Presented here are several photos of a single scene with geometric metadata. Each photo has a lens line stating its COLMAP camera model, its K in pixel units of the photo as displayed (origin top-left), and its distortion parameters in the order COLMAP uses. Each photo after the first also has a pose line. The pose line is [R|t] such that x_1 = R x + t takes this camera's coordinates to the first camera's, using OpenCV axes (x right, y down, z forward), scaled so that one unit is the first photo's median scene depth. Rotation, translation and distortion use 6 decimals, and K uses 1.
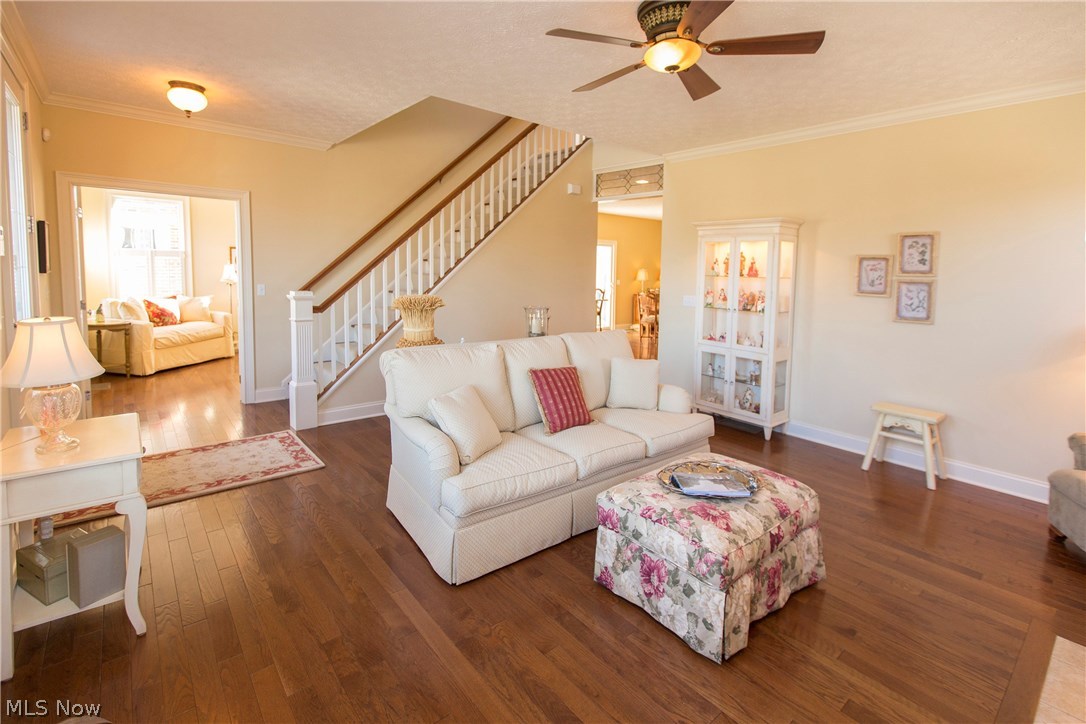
lens RADIAL K [[495.1, 0, 488.1], [0, 495.1, 299.8], [0, 0, 1]] dist [-0.006377, -0.004977]
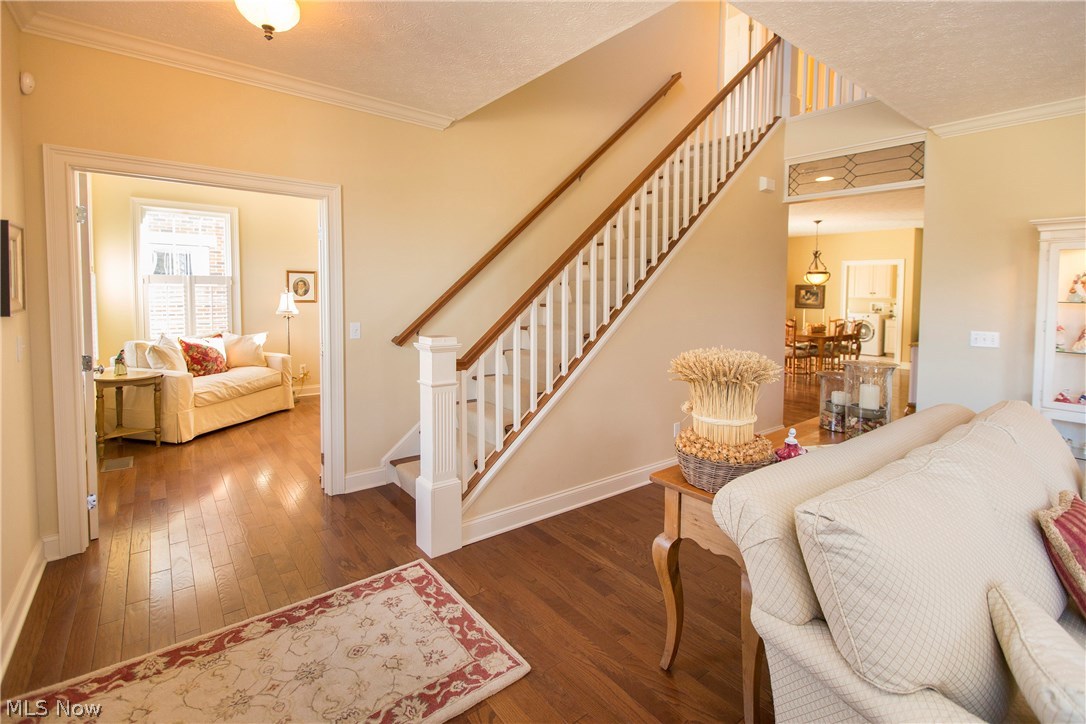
lens RADIAL K [[495.1, 0, 519.7], [0, 495.1, 308.9], [0, 0, 1]] dist [-0.006377, -0.004977]
pose [[0.999897, -0.014136, 0.002623, -0.200079], [0.014208, 0.999453, -0.029859, -0.021512], [-0.002199, 0.029894, 0.999551, 0.270577]]
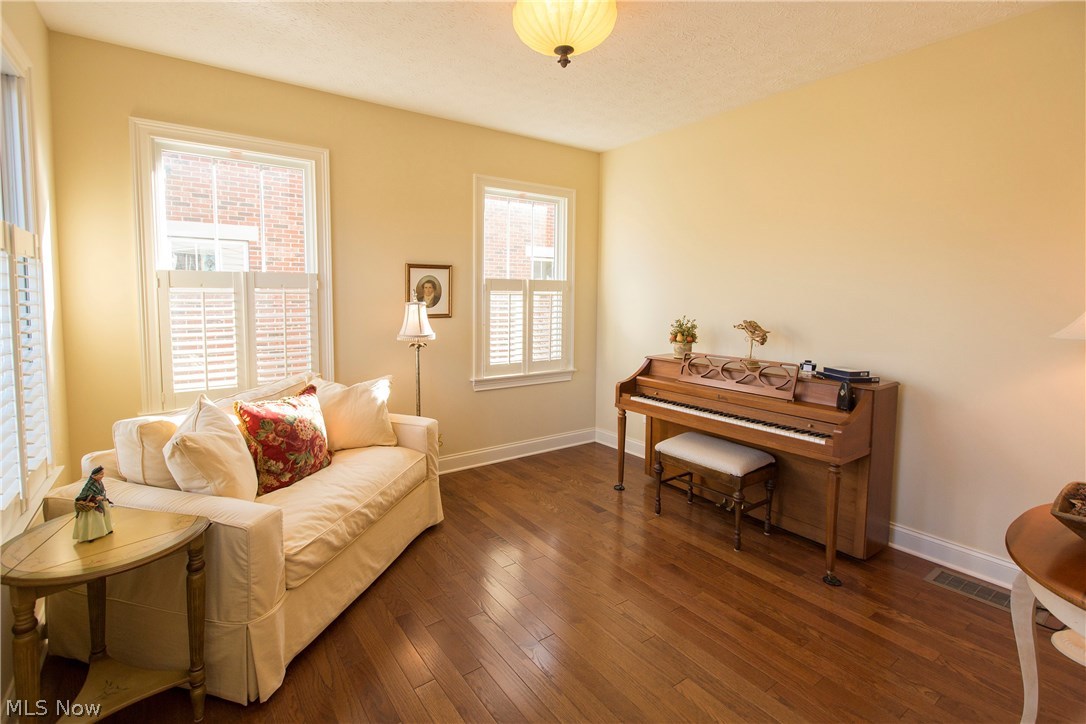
lens RADIAL K [[495.1, 0, 541.7], [0, 495.1, 302.8], [0, 0, 1]] dist [-0.006377, -0.004977]
pose [[0.999695, -0.022391, 0.010391, -0.553877], [0.022920, 0.998280, -0.053953, -0.058545], [-0.009165, 0.054175, 0.998489, 0.736094]]
